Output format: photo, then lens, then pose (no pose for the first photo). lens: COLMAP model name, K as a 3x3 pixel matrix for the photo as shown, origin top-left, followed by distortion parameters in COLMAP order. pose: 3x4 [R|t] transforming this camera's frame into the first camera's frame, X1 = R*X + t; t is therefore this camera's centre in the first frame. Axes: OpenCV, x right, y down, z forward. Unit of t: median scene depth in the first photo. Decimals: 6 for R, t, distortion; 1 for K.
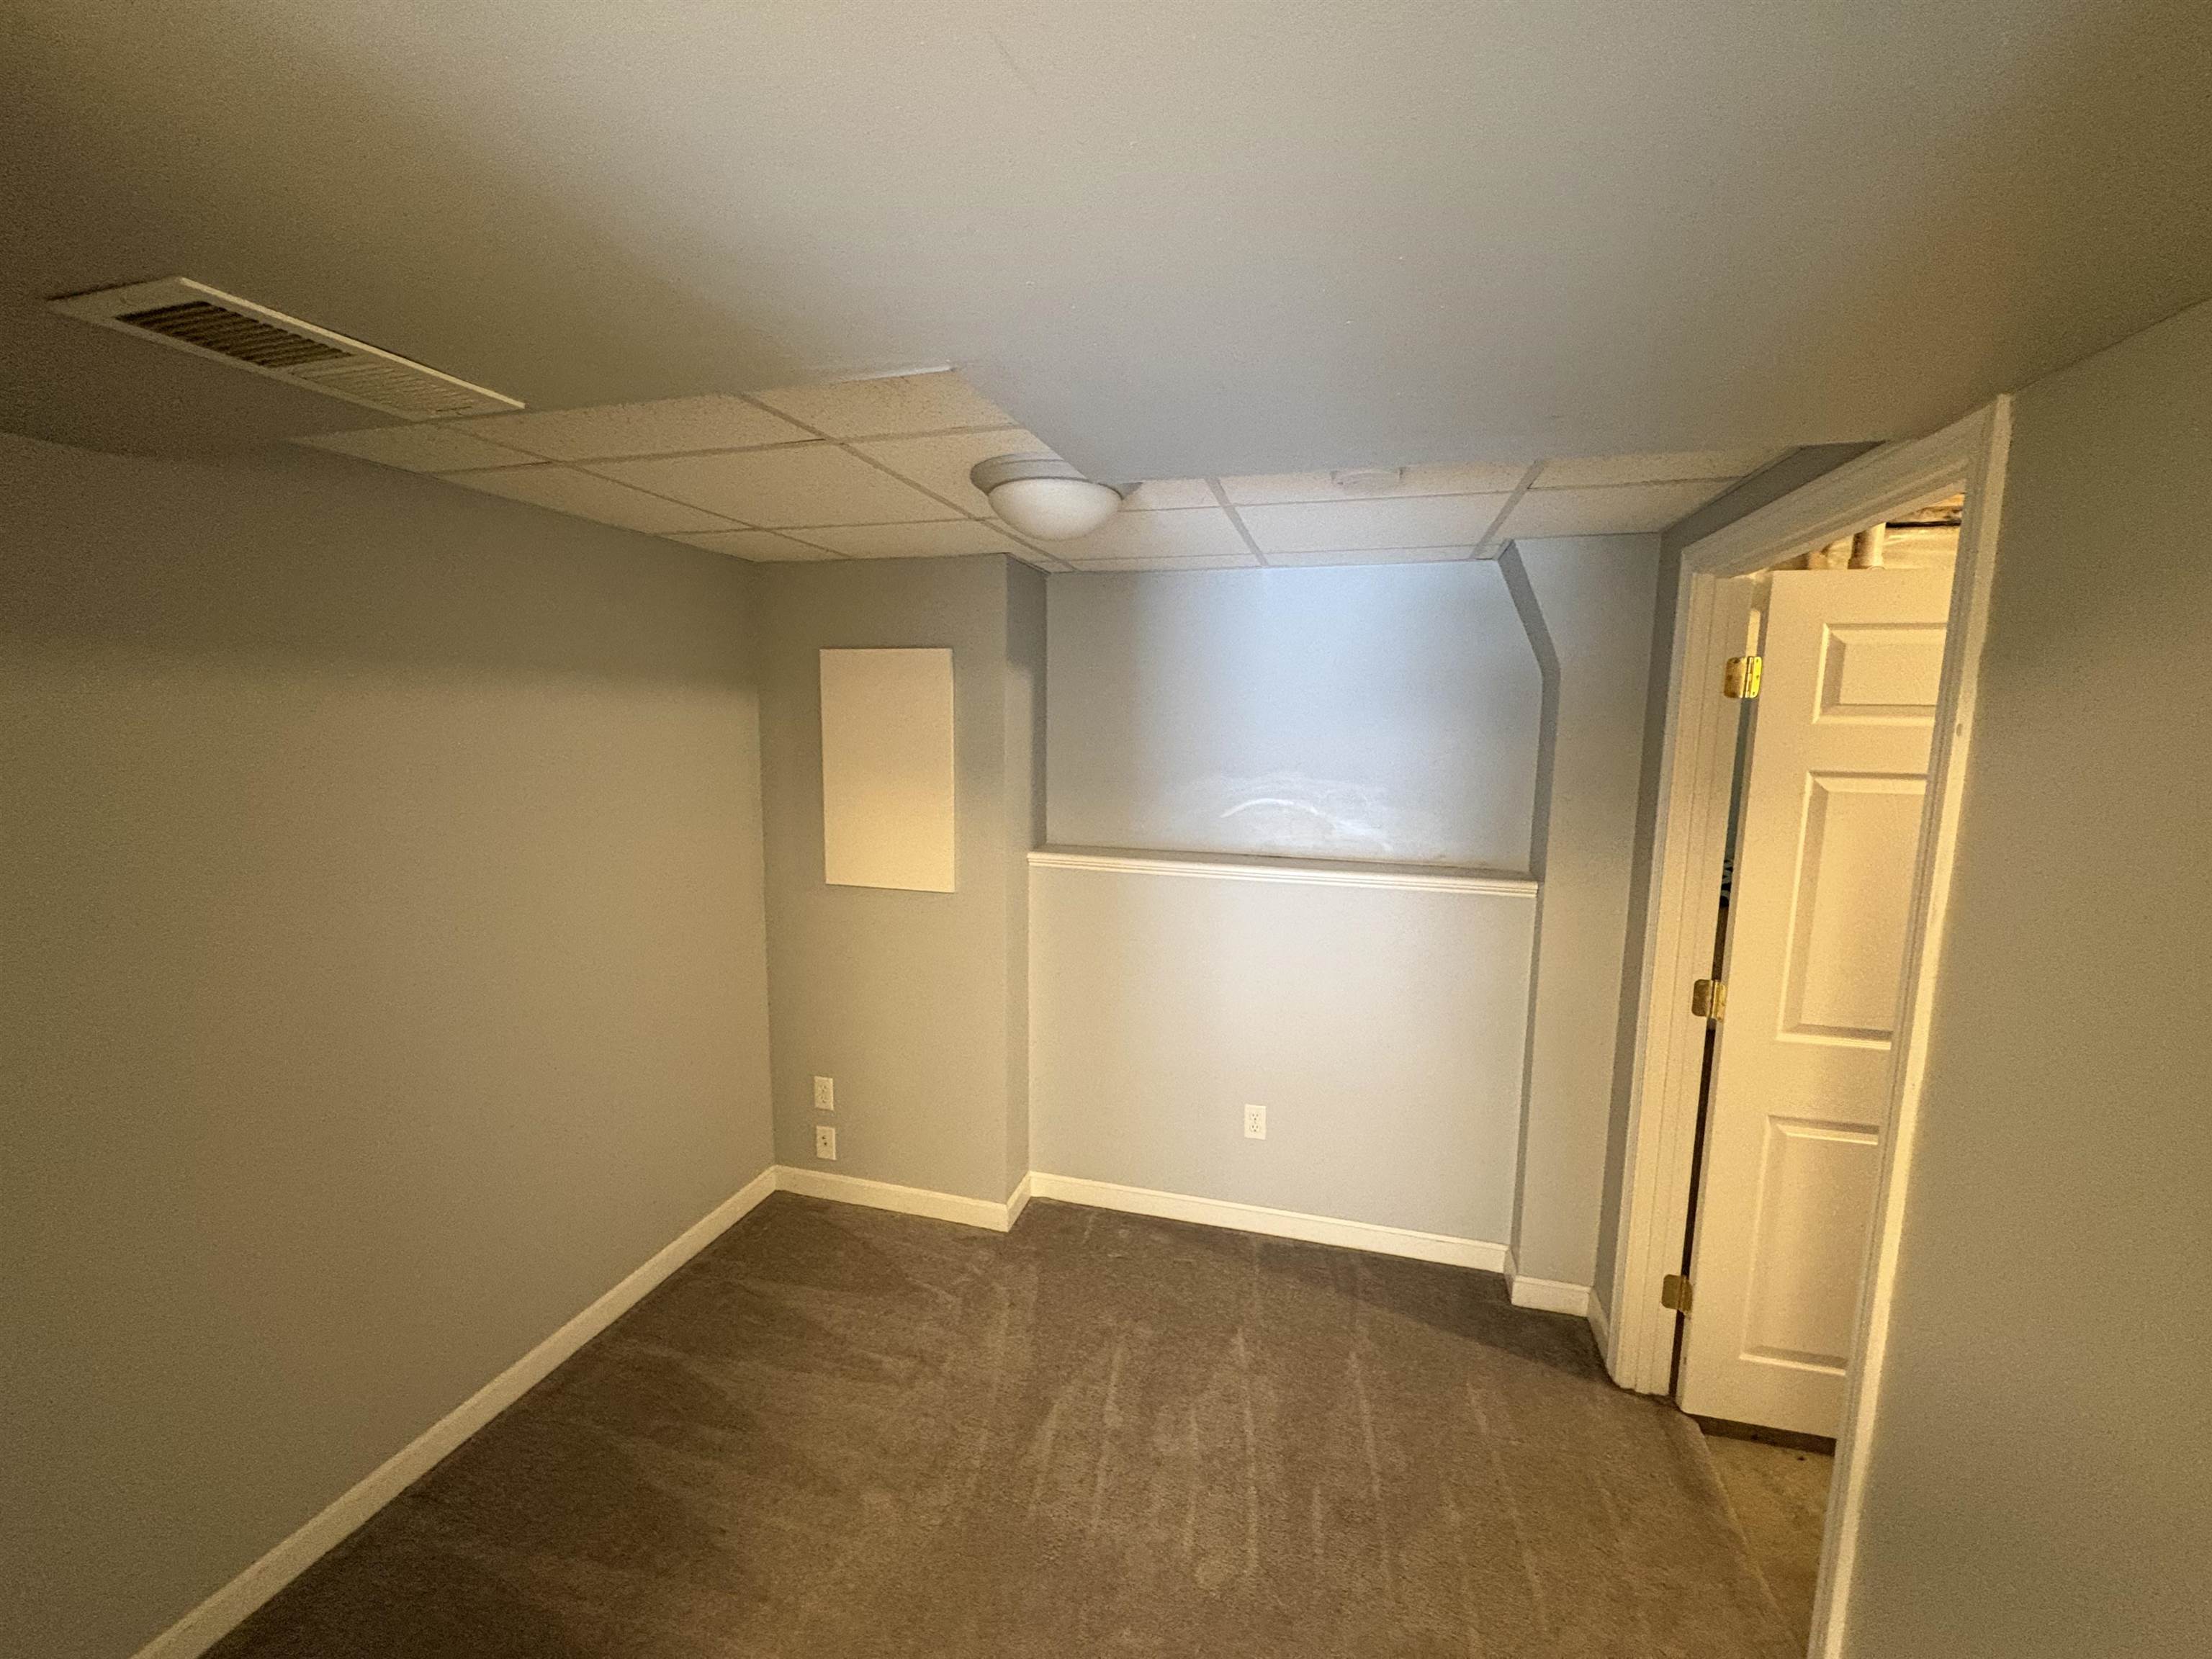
lens RADIAL K [[884.2, 0, 1106.0], [0, 884.2, 829.5], [0, 0, 1]] dist [0.001001, -0.000079]
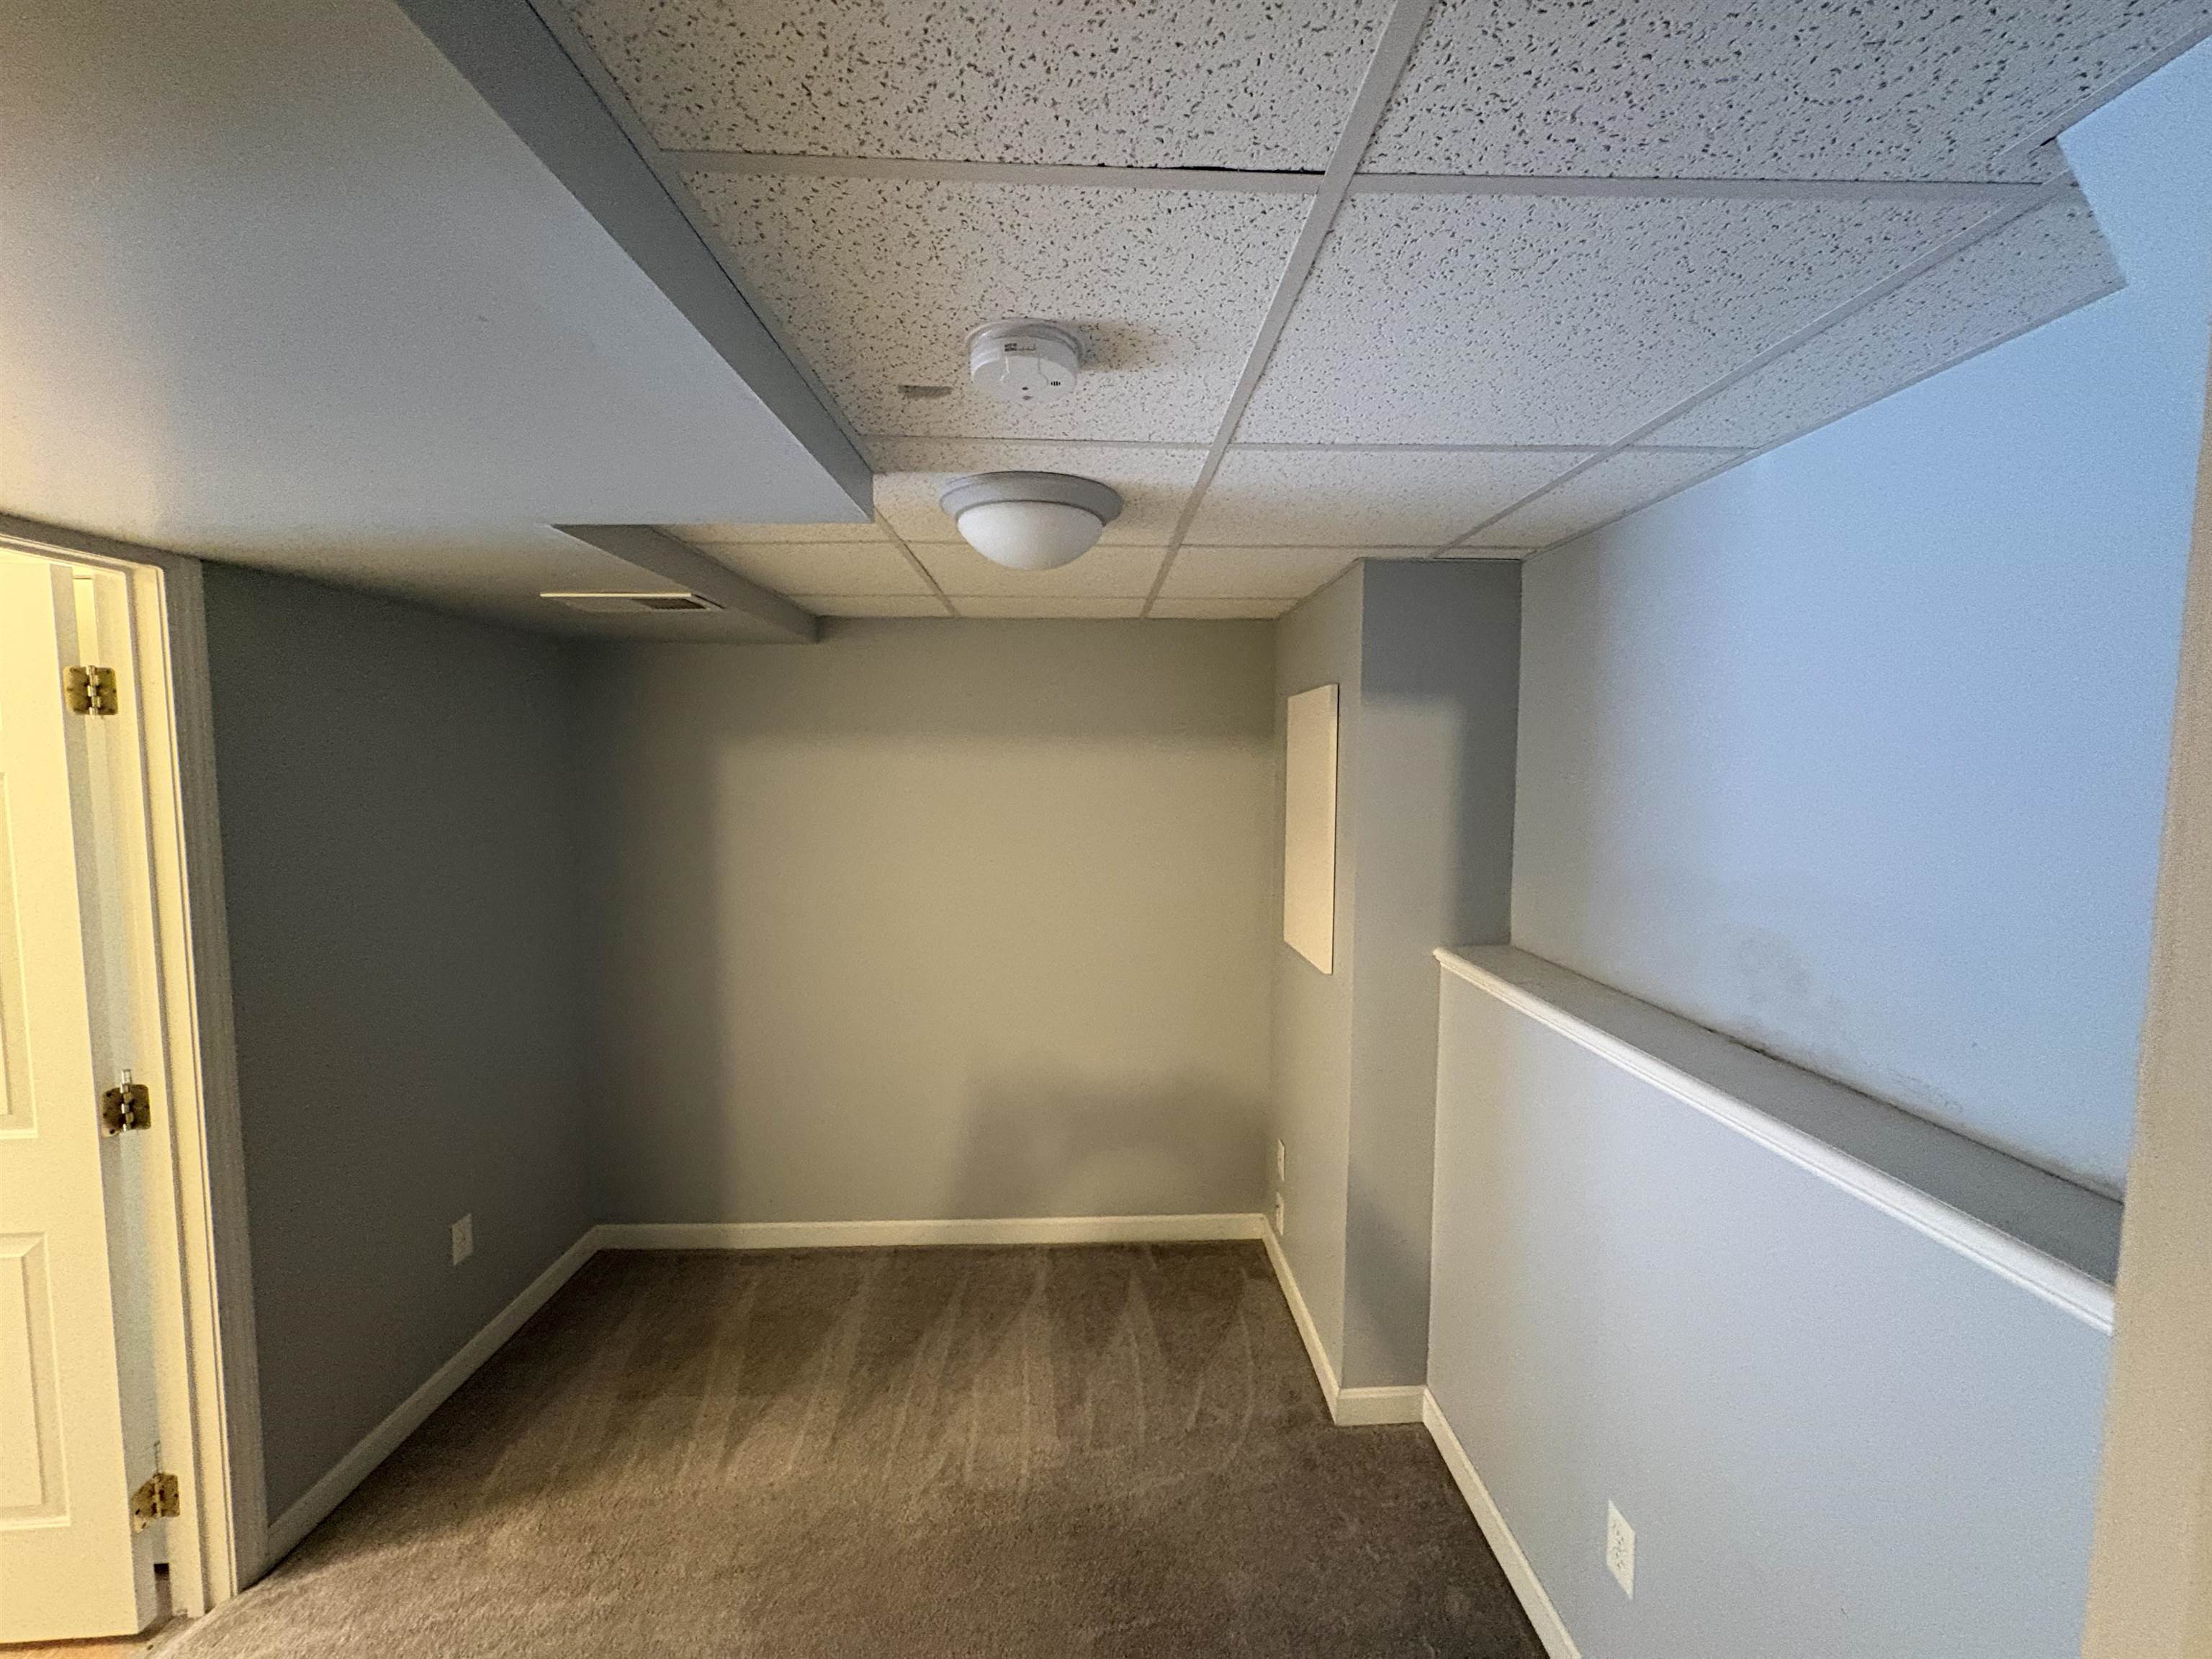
lens RADIAL K [[884.2, 0, 1106.0], [0, 884.2, 829.5], [0, 0, 1]] dist [0.001001, -0.000079]
pose [[0.299055, 0.058314, -0.952452, 0.697647], [-0.121243, 0.992364, 0.022689, -0.068983], [0.946502, 0.108693, 0.303841, 0.681033]]
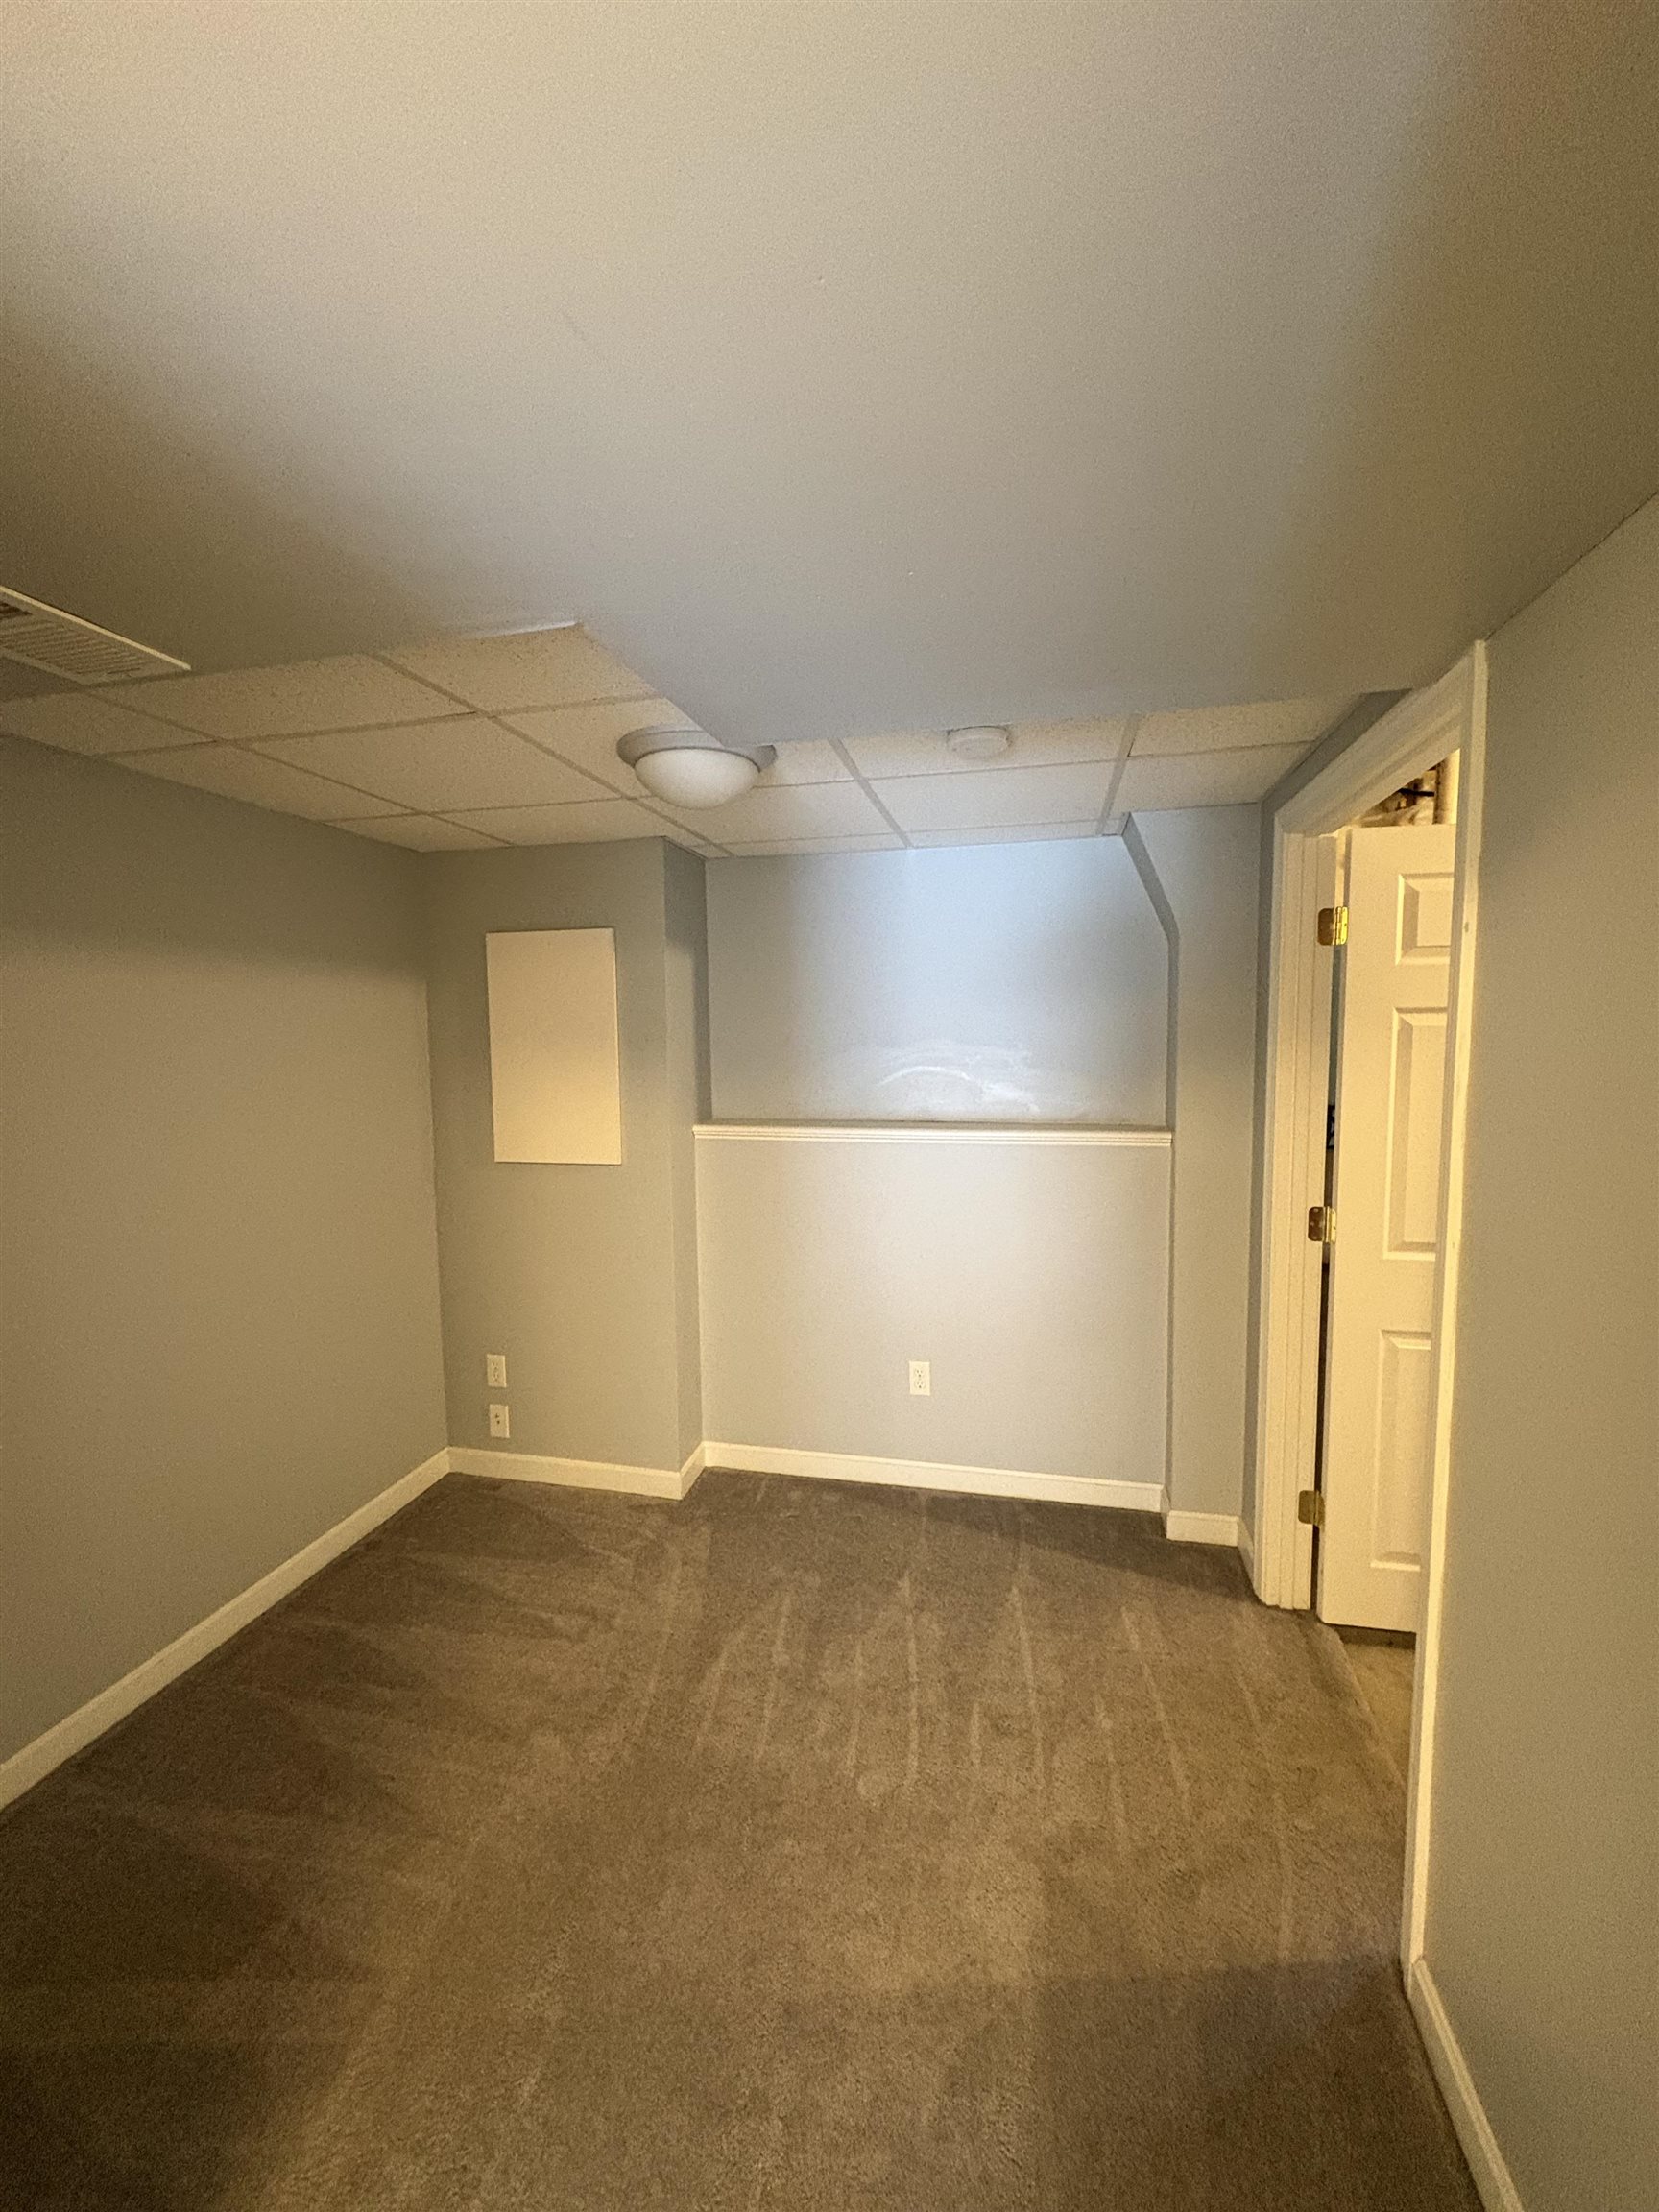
lens RADIAL K [[884.2, 0, 829.0], [0, 884.2, 1102.9], [0, 0, 1]] dist [0.001001, -0.000079]
pose [[0.998682, -0.029008, 0.042347, 0.037333], [0.030920, 0.998499, -0.045205, 0.068785], [-0.040972, 0.046455, 0.998080, -0.053584]]
